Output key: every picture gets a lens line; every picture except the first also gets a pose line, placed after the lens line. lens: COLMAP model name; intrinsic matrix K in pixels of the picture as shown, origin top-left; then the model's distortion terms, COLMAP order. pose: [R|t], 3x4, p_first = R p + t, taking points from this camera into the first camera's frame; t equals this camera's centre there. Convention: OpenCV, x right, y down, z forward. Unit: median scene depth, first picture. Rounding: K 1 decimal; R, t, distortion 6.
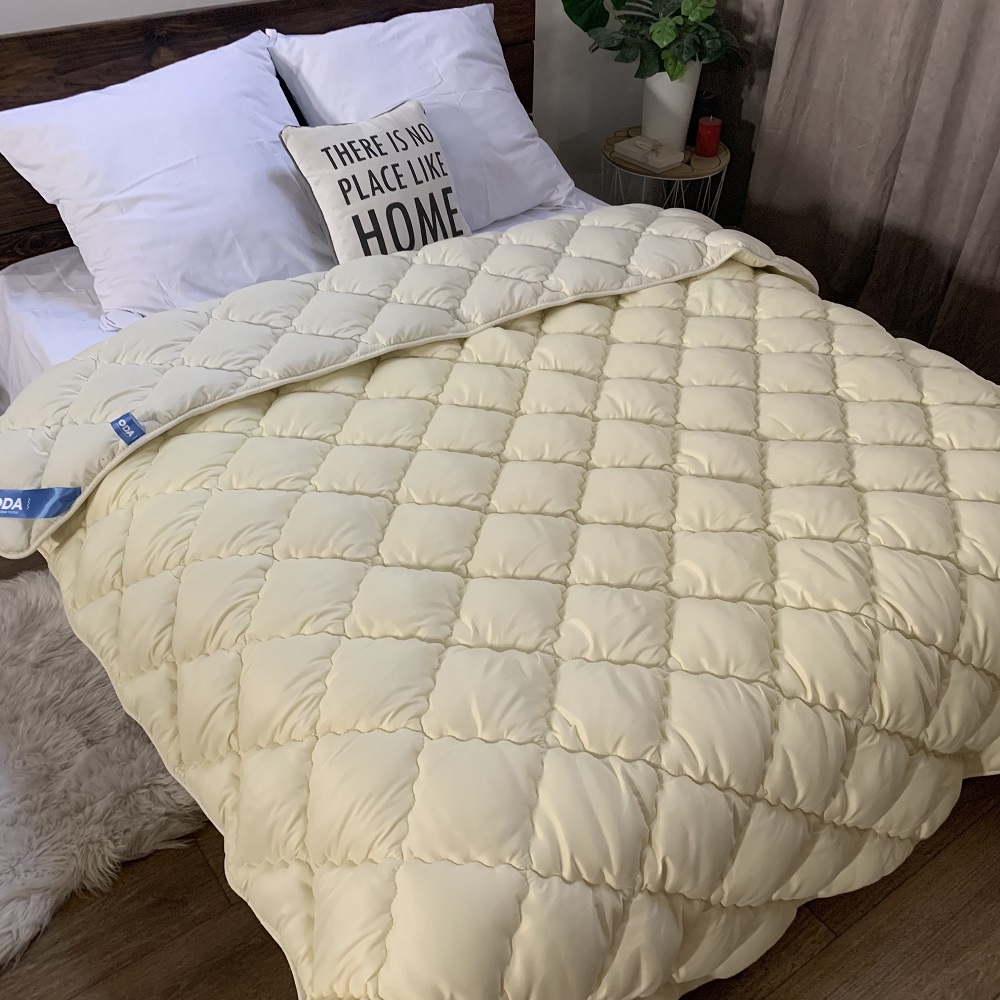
lens RADIAL K [[1031.1, 0, 484.6], [0, 1031.1, 511.4], [0, 0, 1]] dist [0.091633, -0.159202]
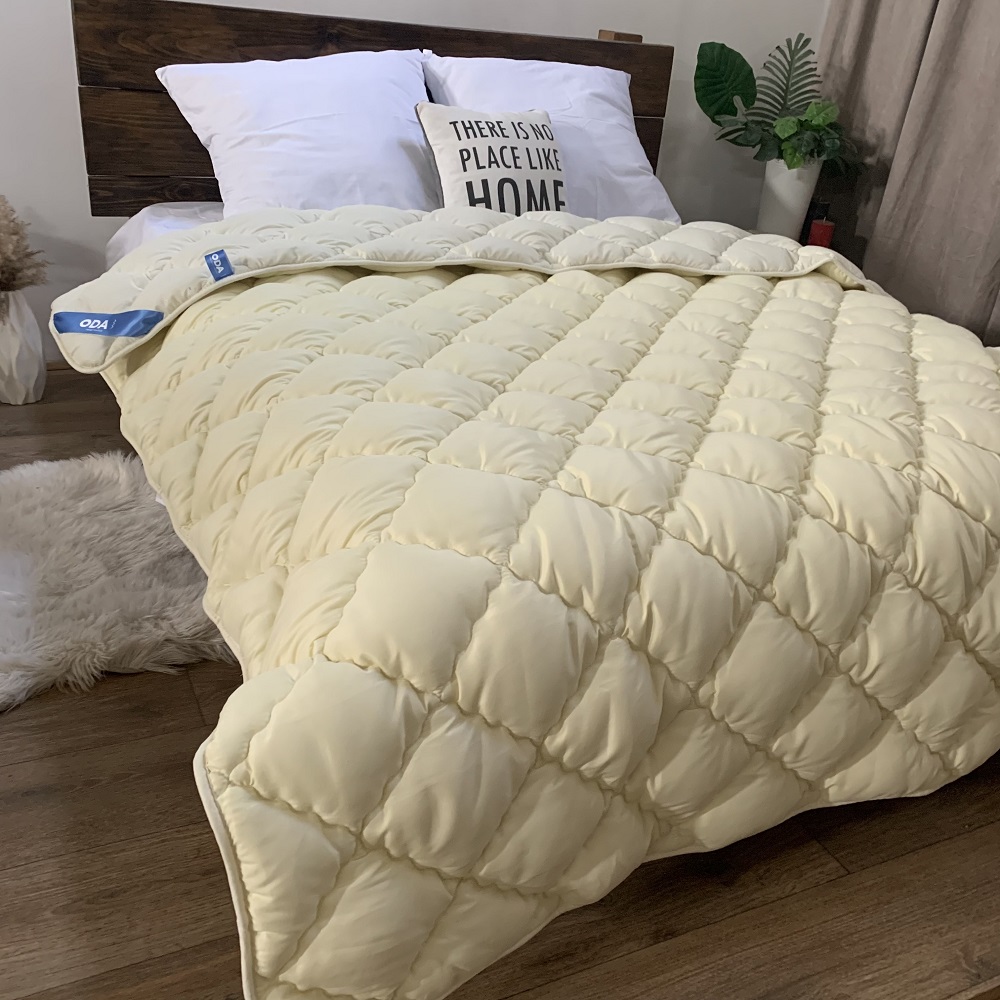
lens RADIAL K [[1031.1, 0, 484.6], [0, 1031.1, 511.4], [0, 0, 1]] dist [0.091633, -0.159202]
pose [[0.980961, 0.155307, -0.116599, 0.085285], [-0.178225, 0.958426, -0.222835, 0.342029], [0.077144, 0.239374, 0.967858, 0.048439]]
